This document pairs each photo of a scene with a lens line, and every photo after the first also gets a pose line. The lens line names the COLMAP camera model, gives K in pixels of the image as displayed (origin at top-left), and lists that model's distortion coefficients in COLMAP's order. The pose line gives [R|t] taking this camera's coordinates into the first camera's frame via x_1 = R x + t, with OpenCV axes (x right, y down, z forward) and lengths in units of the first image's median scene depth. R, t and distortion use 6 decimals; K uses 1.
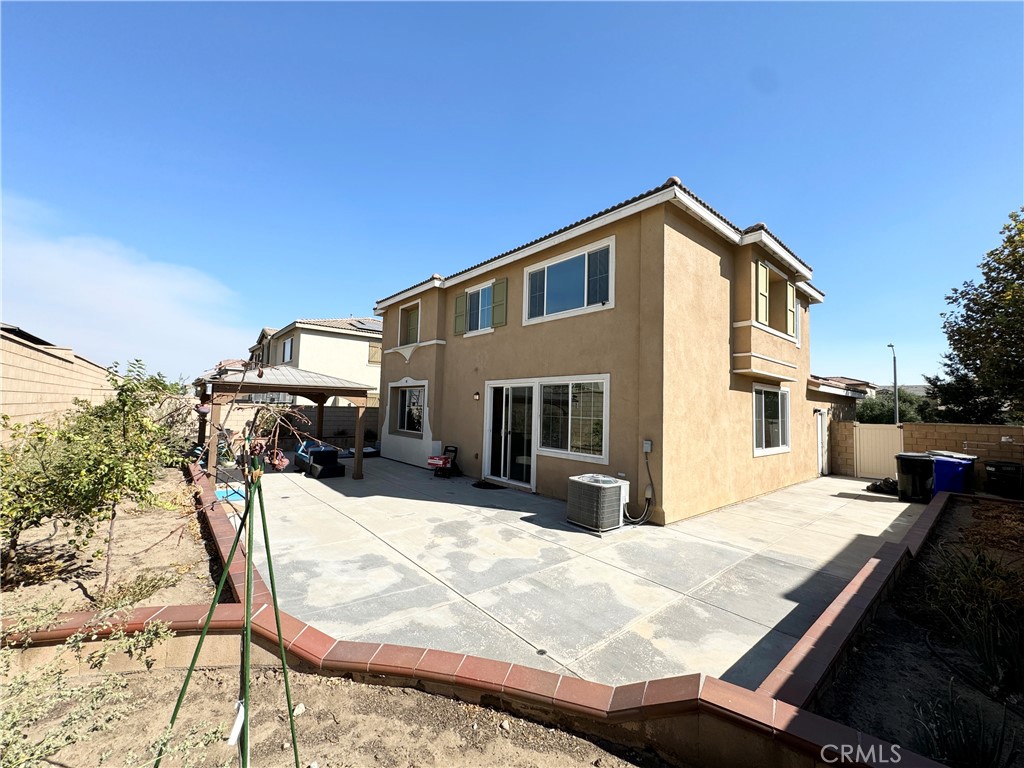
lens RADIAL K [[407.3, 0, 510.6], [0, 407.3, 386.9], [0, 0, 1]] dist [-0.008751, -0.000108]
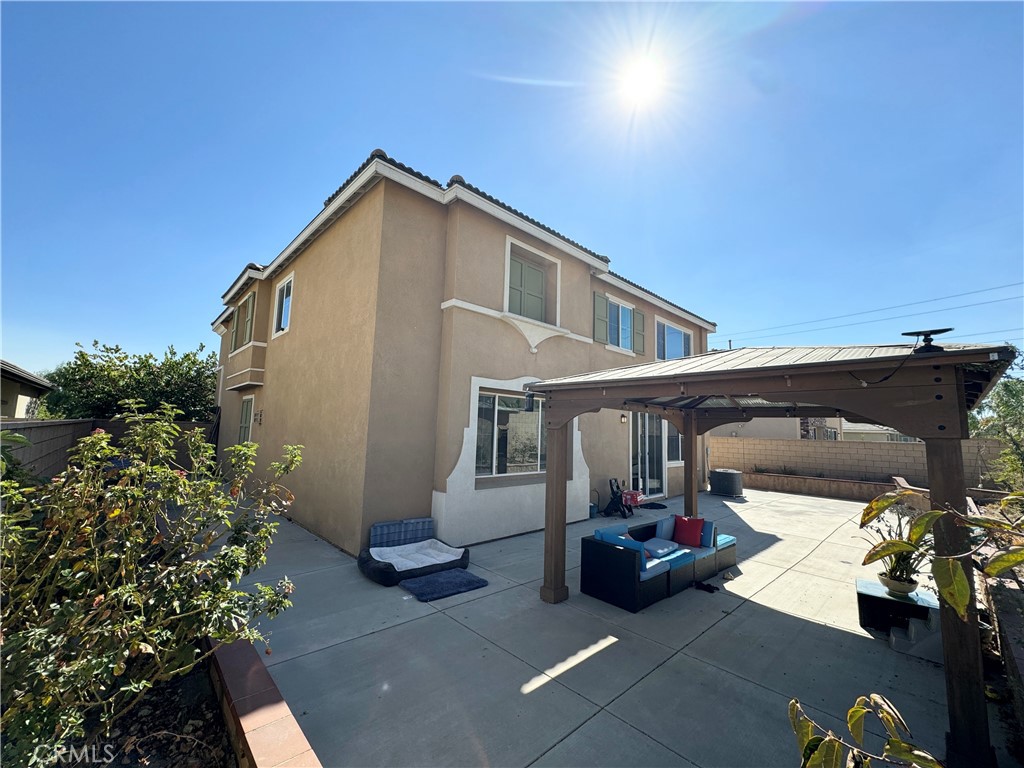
lens RADIAL K [[407.3, 0, 512.6], [0, 407.3, 384.0], [0, 0, 1]] dist [-0.008751, -0.000108]
pose [[-0.051449, 0.082347, 0.995275, -0.968162], [-0.078631, 0.993167, -0.086237, 0.042126], [-0.995575, -0.082696, -0.044623, 1.255272]]
